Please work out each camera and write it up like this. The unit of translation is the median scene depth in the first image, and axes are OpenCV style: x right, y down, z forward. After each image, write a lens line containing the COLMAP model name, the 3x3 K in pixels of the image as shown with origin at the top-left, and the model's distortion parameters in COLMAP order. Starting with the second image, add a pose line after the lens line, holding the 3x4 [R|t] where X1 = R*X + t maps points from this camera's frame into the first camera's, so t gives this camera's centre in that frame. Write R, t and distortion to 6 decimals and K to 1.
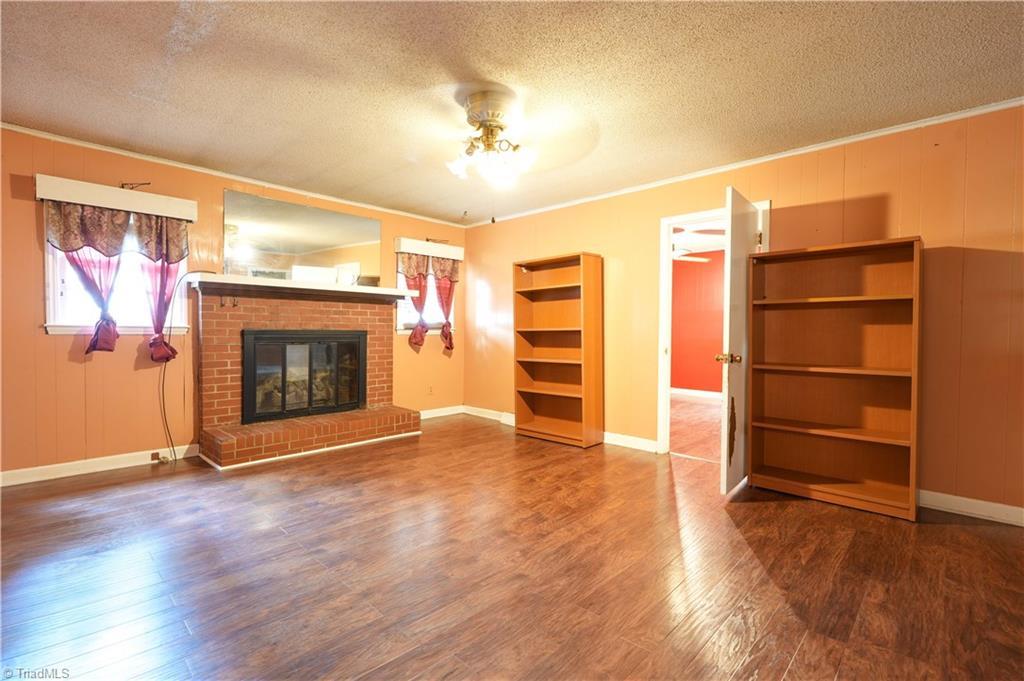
lens RADIAL K [[463.3, 0, 515.6], [0, 463.3, 340.1], [0, 0, 1]] dist [0.000542, 0.000133]
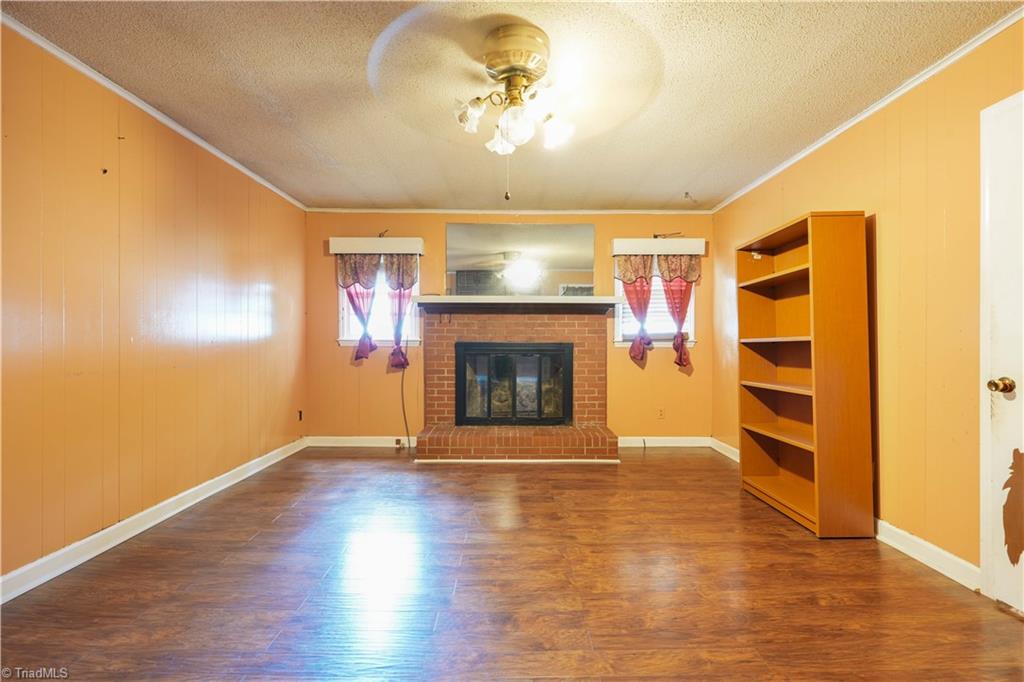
lens RADIAL K [[457.6, 0, 506.4], [0, 457.6, 340.6], [0, 0, 1]] dist [0.000467, 0.000138]
pose [[0.692494, -0.007739, -0.721382, 0.281285], [-0.012012, 0.999680, -0.022255, -0.002923], [0.721324, 0.024077, 0.692179, 0.278049]]
